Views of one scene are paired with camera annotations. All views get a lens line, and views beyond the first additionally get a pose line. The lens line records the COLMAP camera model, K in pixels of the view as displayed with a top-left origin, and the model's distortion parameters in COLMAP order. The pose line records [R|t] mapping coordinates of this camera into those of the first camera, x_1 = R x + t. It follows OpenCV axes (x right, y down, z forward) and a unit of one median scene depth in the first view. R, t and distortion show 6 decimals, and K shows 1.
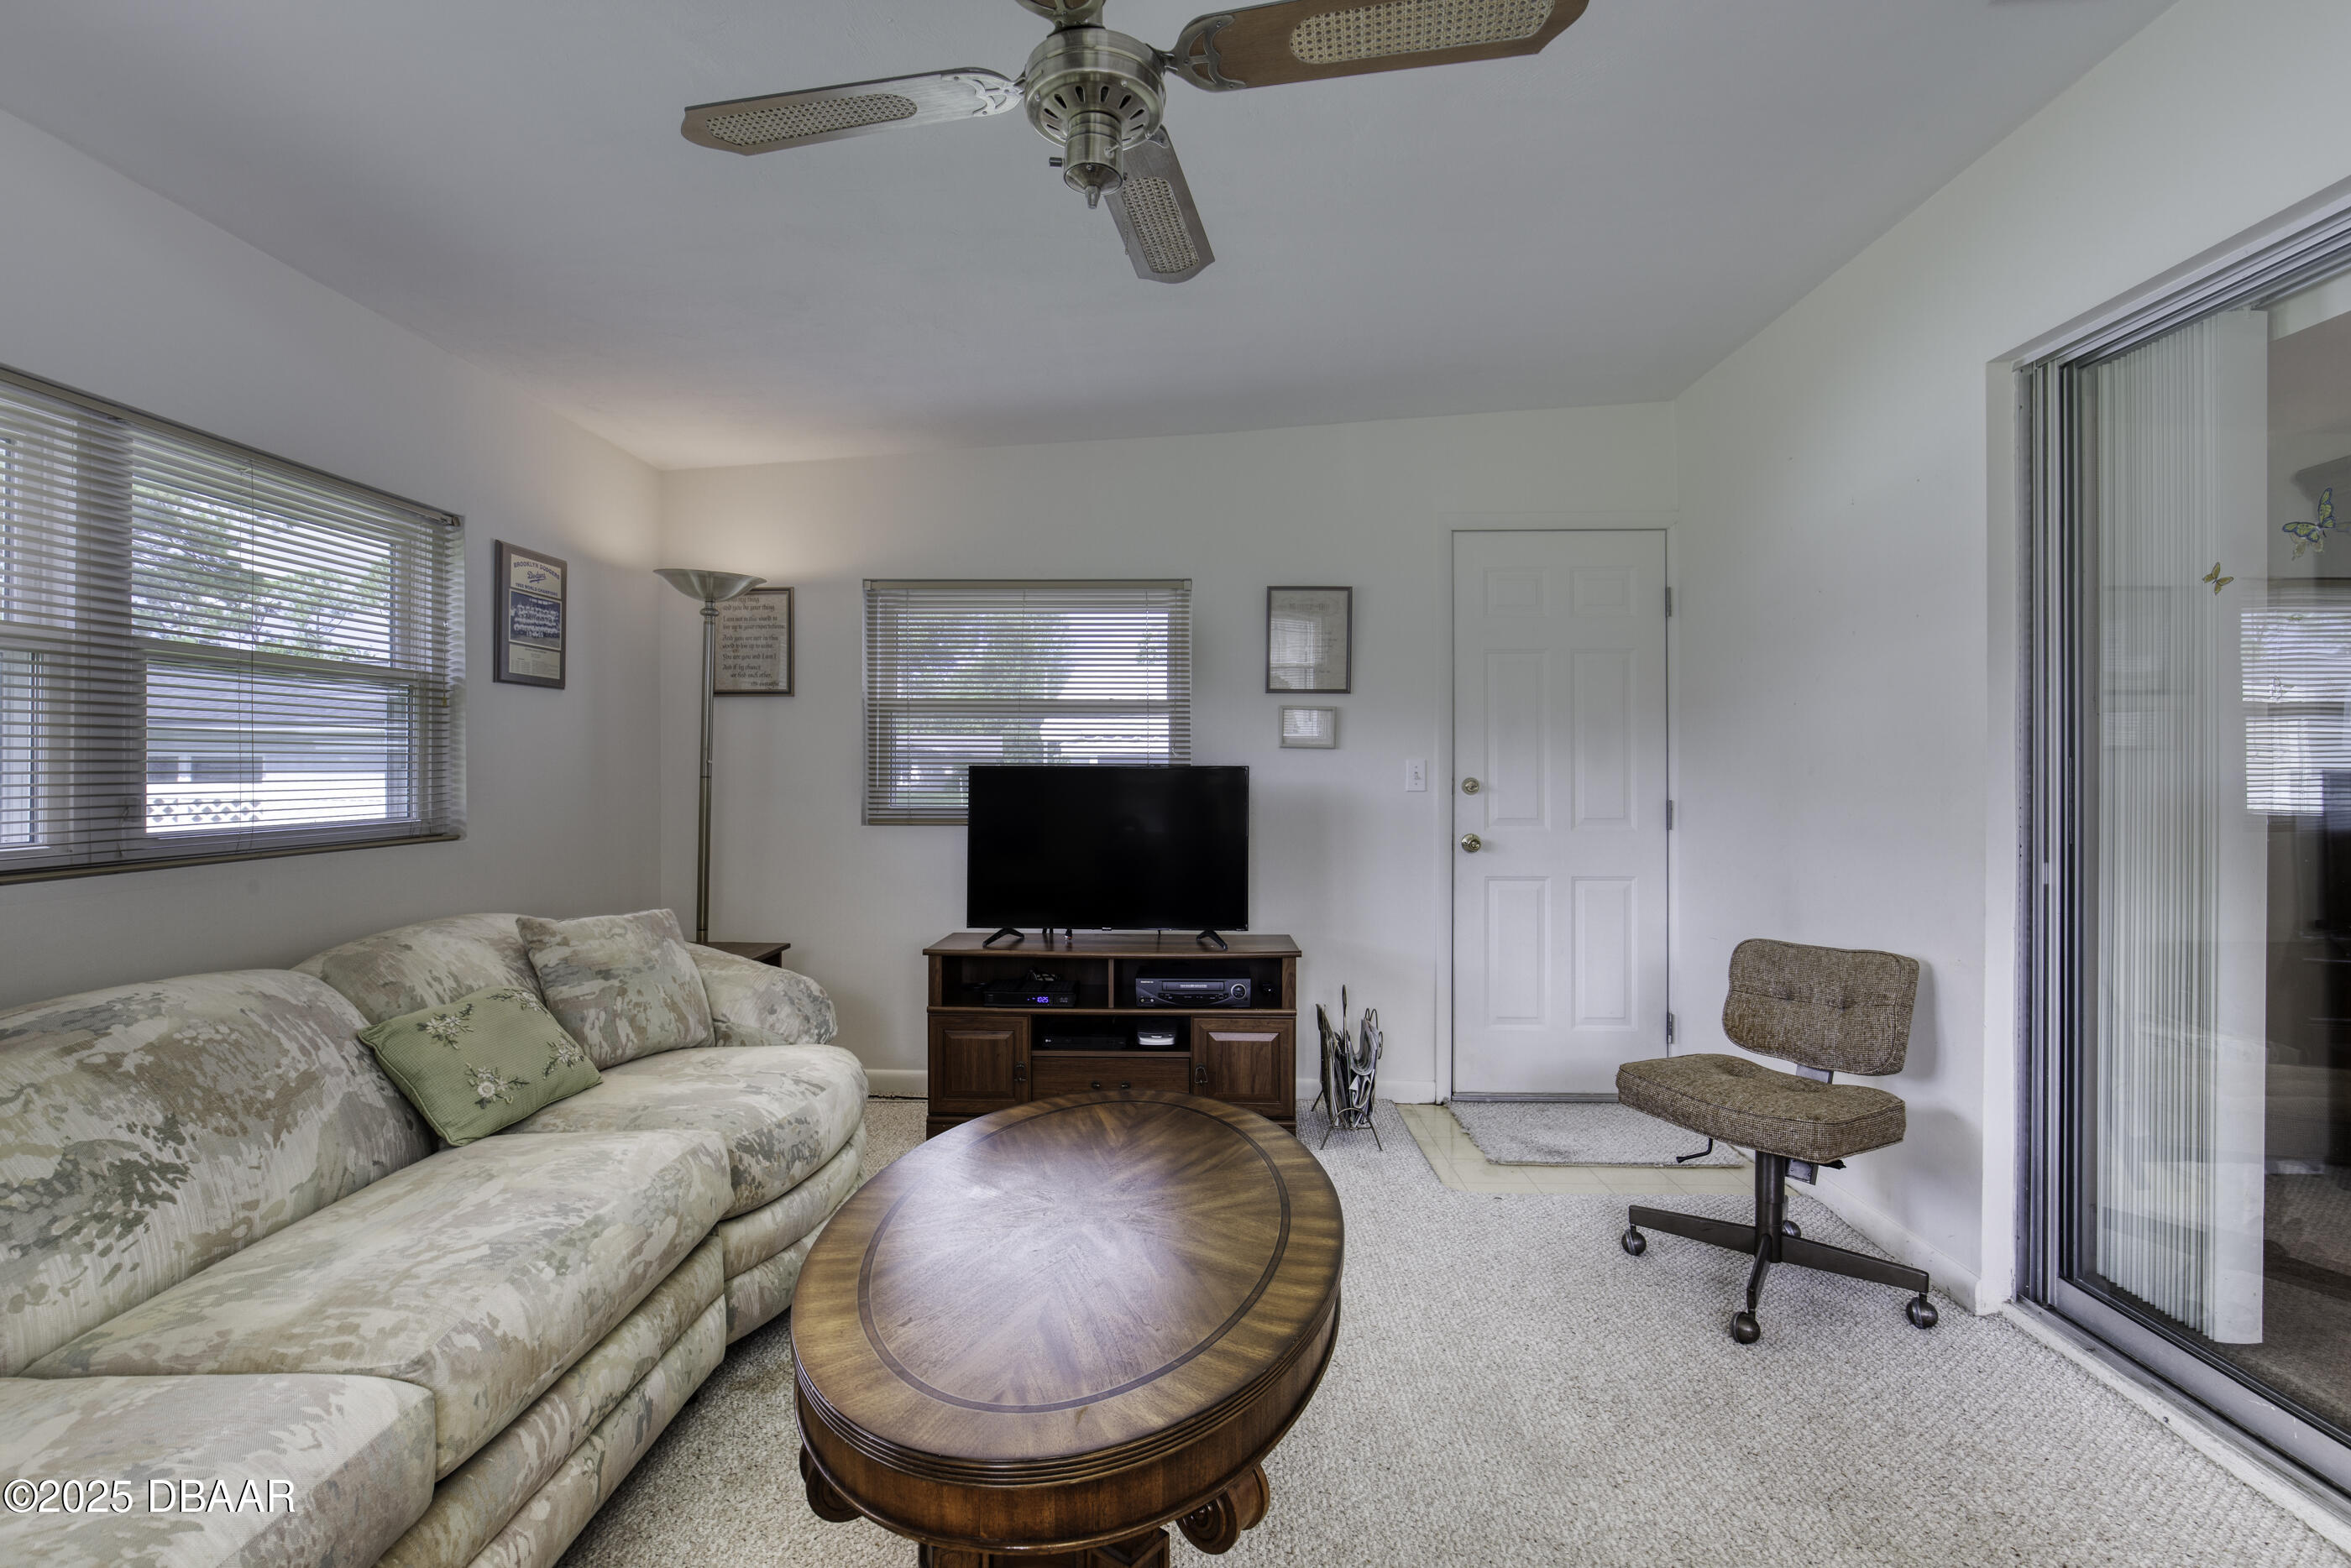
lens RADIAL K [[1070.4, 0, 1169.4], [0, 1070.4, 771.6], [0, 0, 1]] dist [-0.044796, 0.015615]
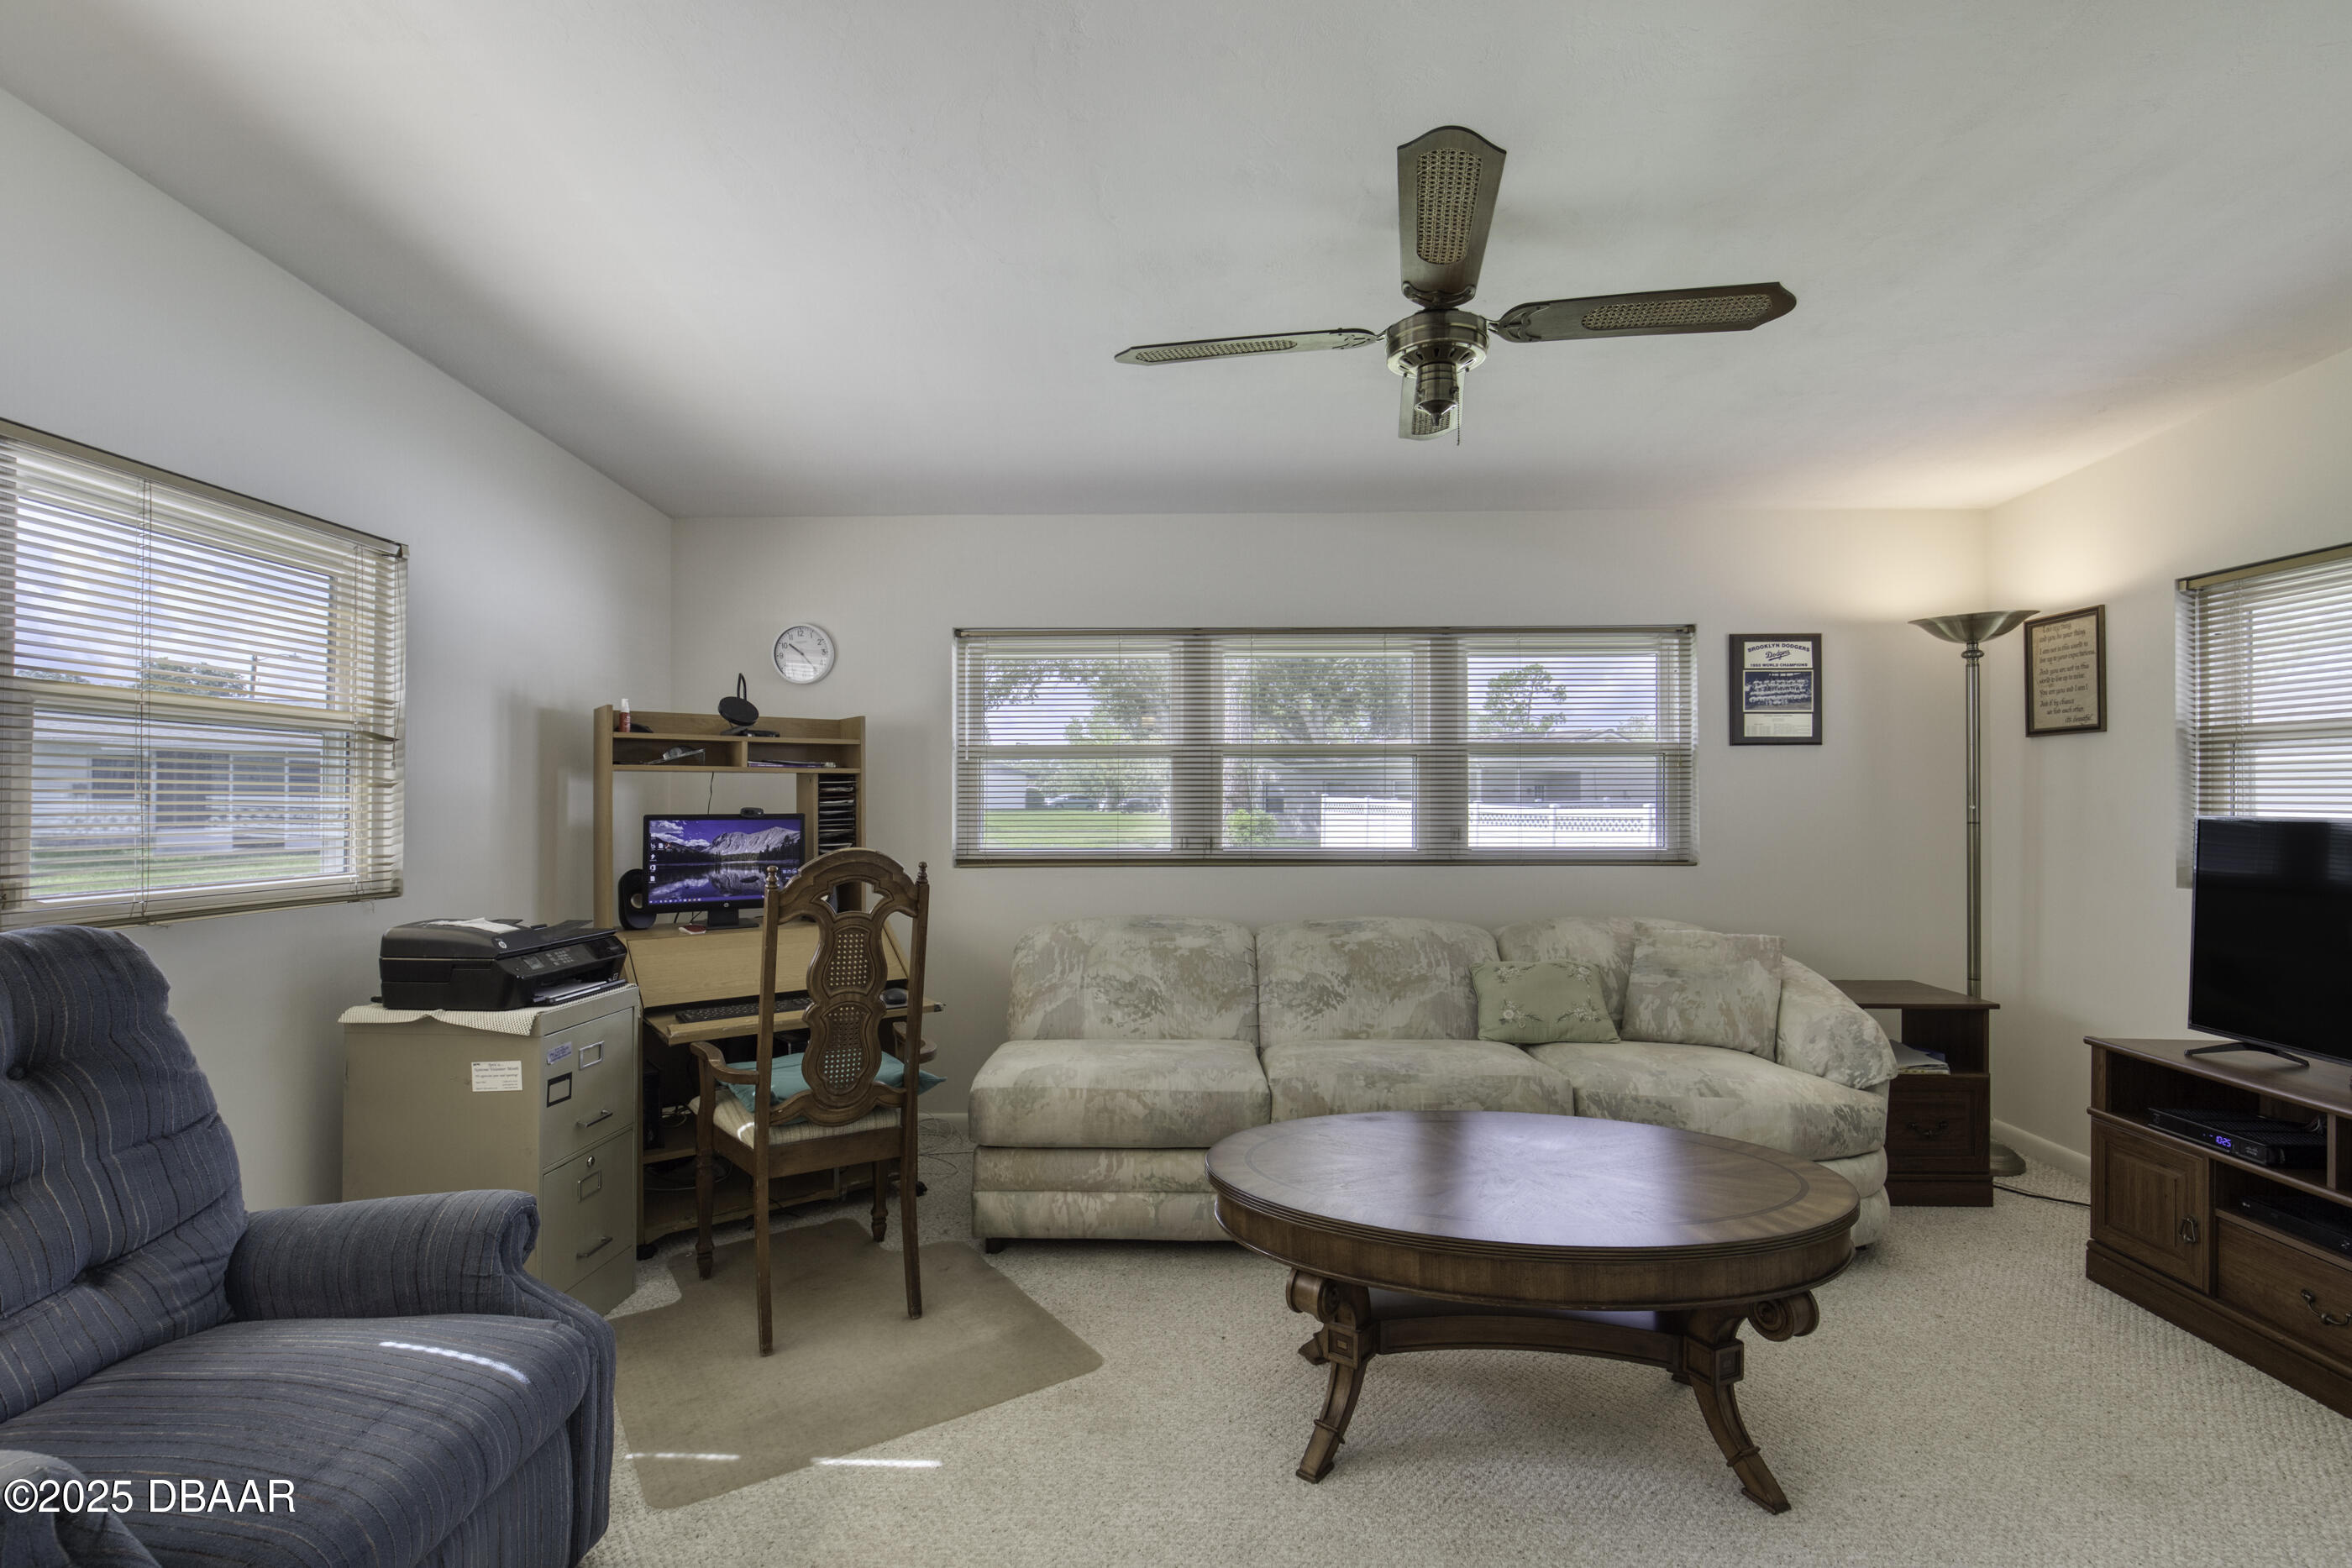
lens RADIAL K [[1080.7, 0, 1176.0], [0, 1080.7, 784.0], [0, 0, 1]] dist [-0.004534, -0.000285]
pose [[0.008669, -0.014032, -0.999864, 0.646220], [-0.003404, 0.999895, -0.014062, -0.016675], [0.999957, 0.003525, 0.008621, 0.303269]]
